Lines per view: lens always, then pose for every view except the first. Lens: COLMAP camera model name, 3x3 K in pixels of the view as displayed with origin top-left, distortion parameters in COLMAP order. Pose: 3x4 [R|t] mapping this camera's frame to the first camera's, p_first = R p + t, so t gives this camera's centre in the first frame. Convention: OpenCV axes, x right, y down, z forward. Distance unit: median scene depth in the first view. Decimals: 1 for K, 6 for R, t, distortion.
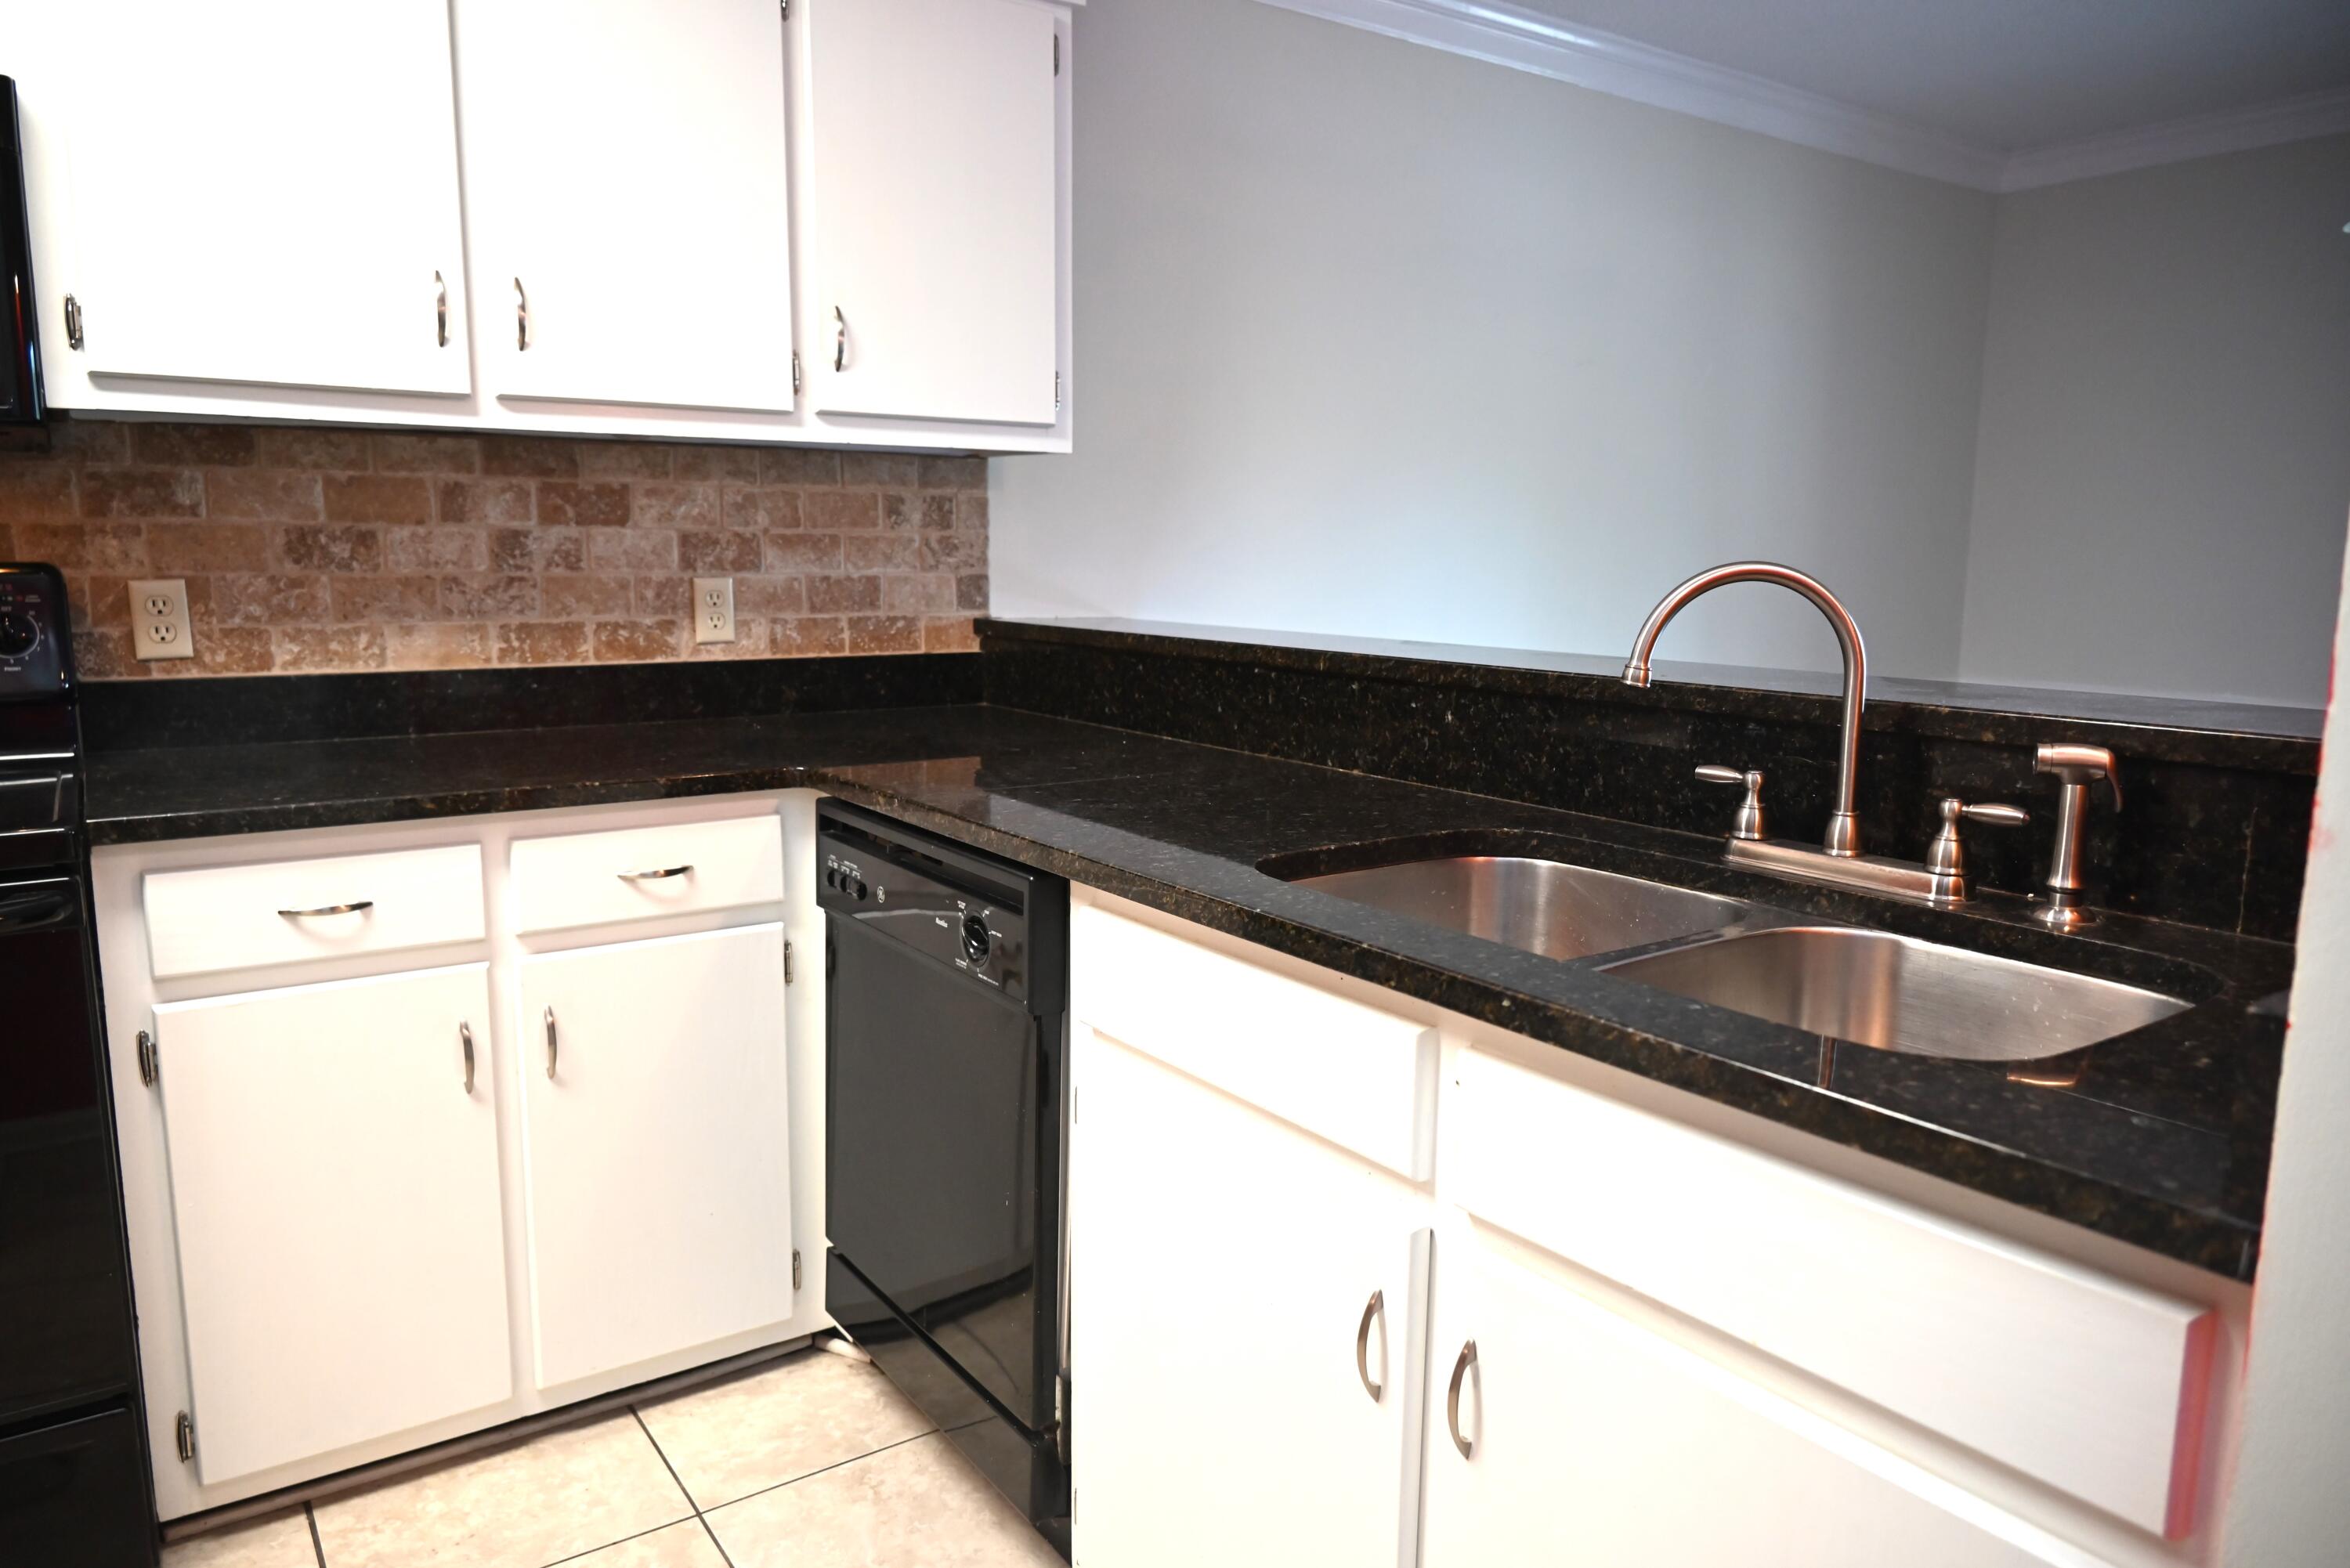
lens RADIAL K [[1549.7, 0, 1175.0], [0, 1549.7, 784.0], [0, 0, 1]] dist [-0.003513, -0.000557]
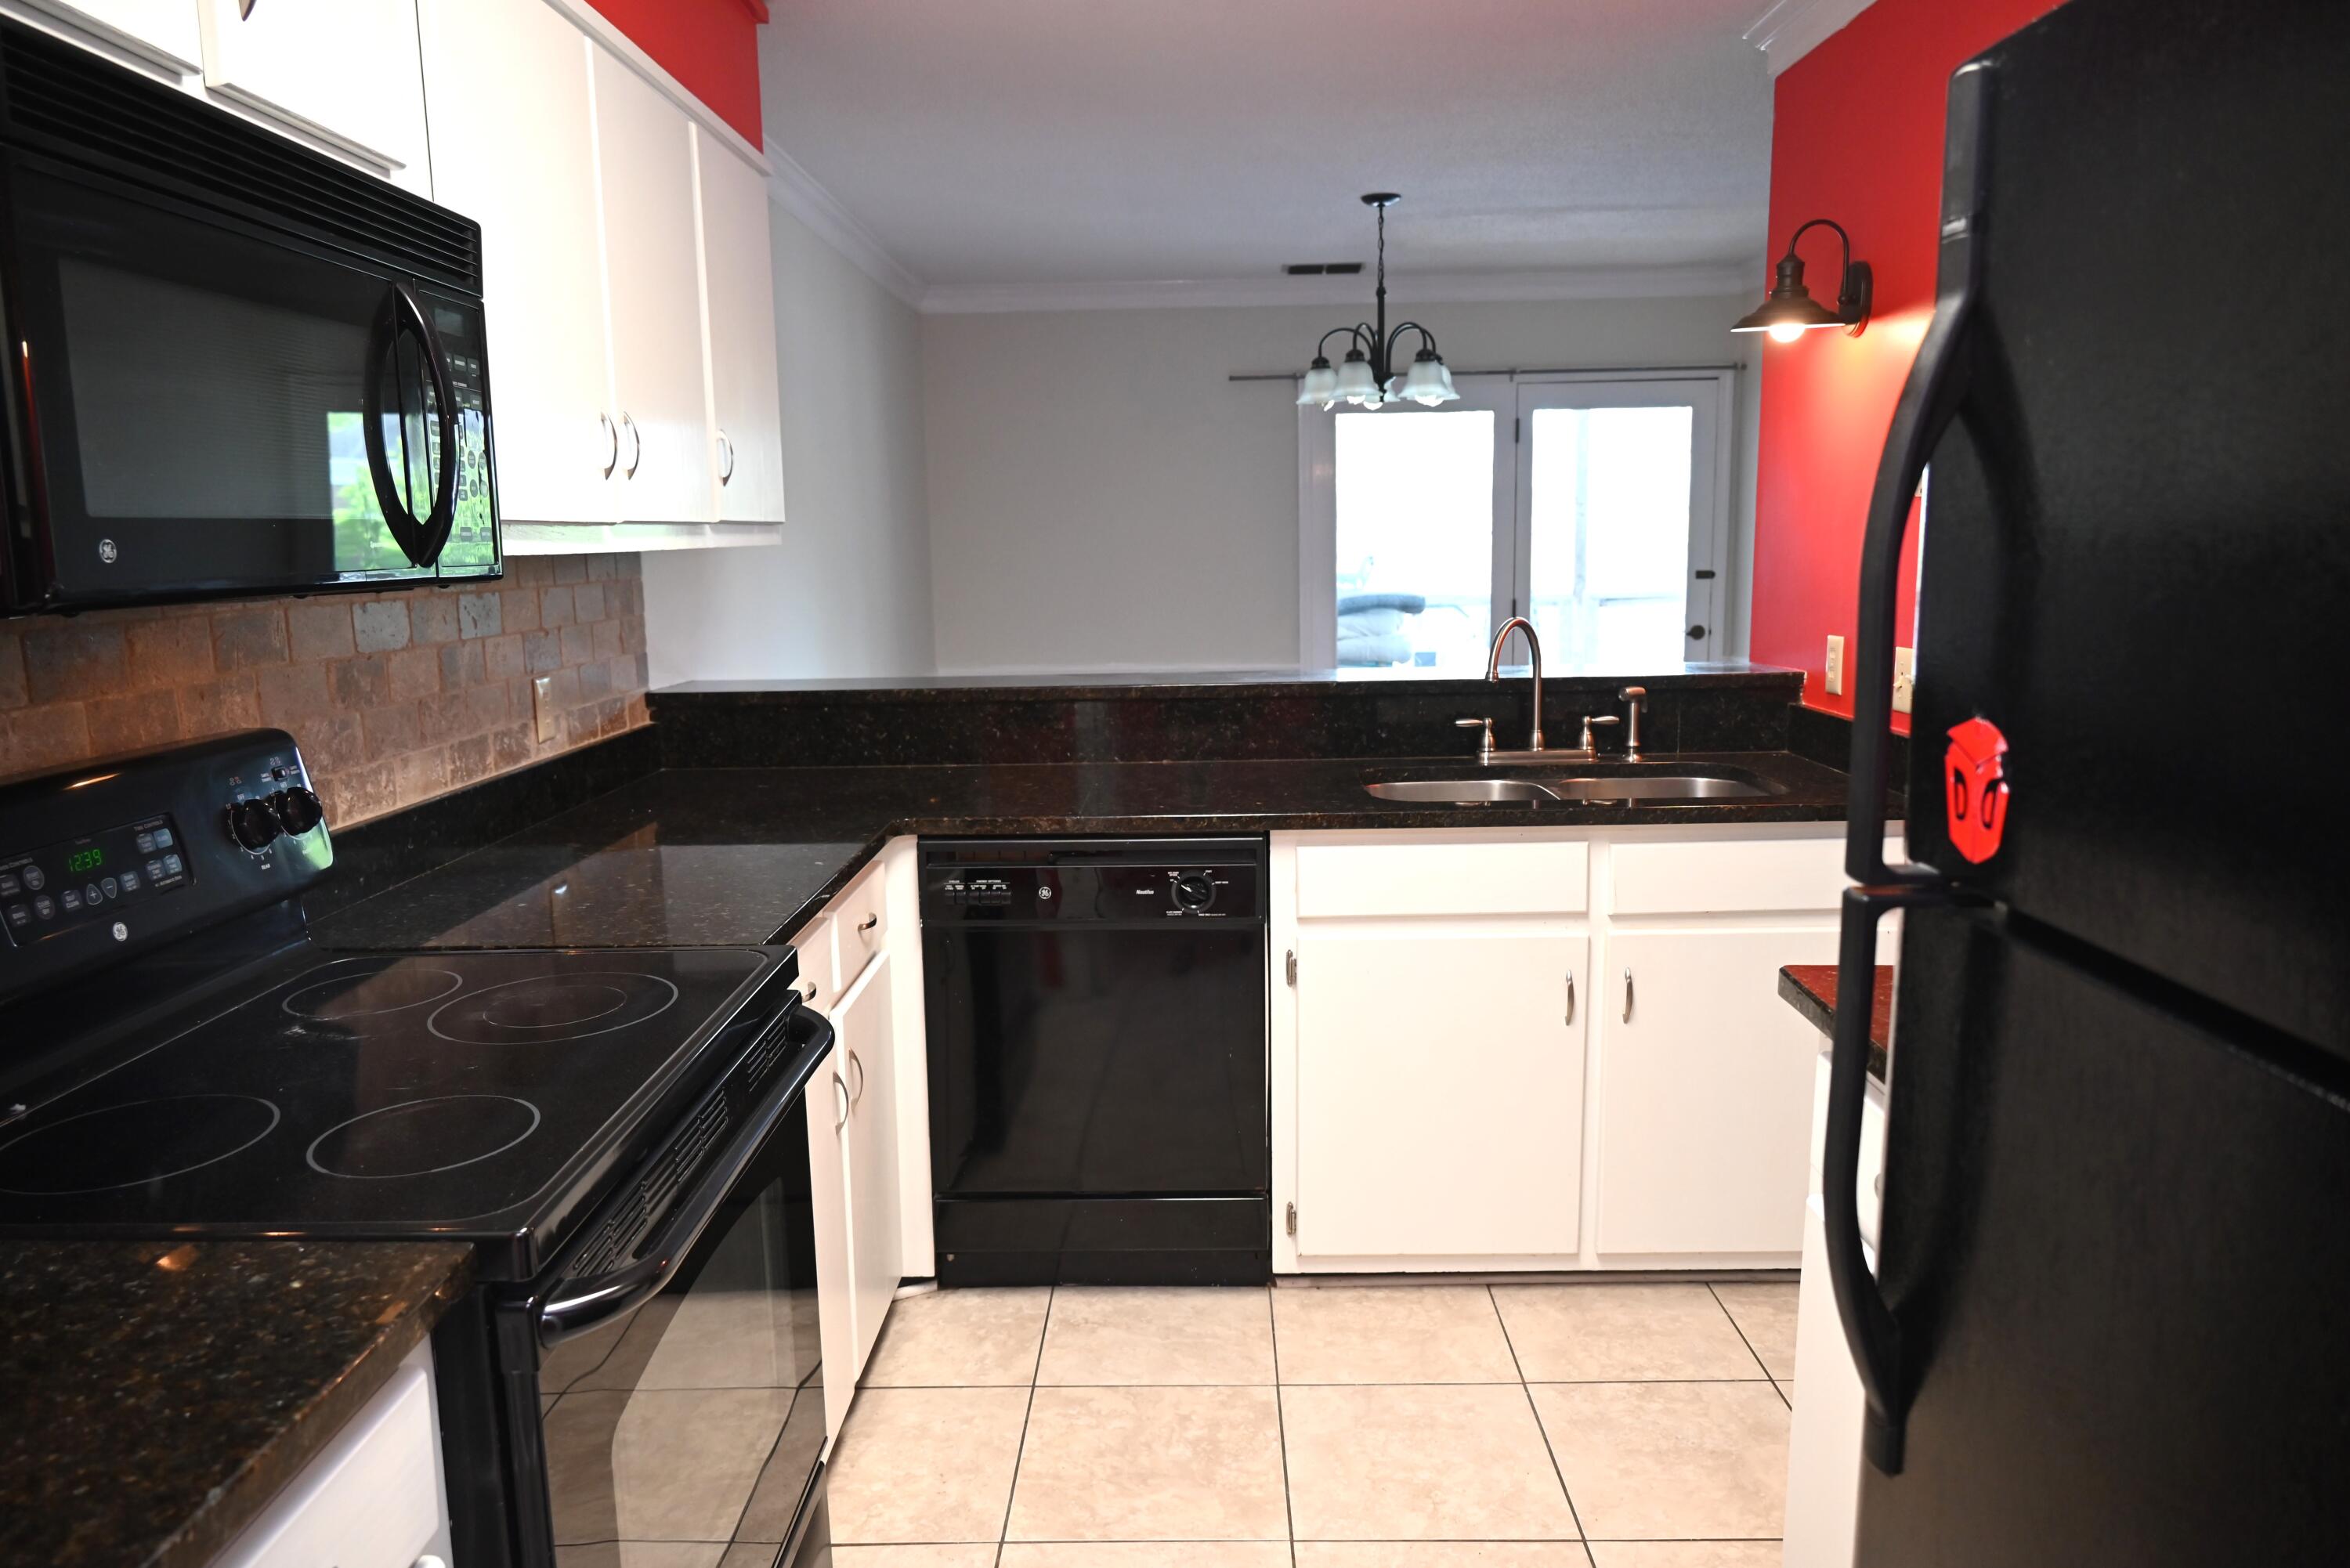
lens RADIAL K [[1549.7, 0, 1175.0], [0, 1549.7, 784.0], [0, 0, 1]] dist [-0.003513, -0.000557]
pose [[0.585831, -0.148959, 0.796626, -1.021053], [0.147095, 0.986180, 0.076231, -0.093976], [-0.796973, 0.072521, 0.599646, 0.073172]]
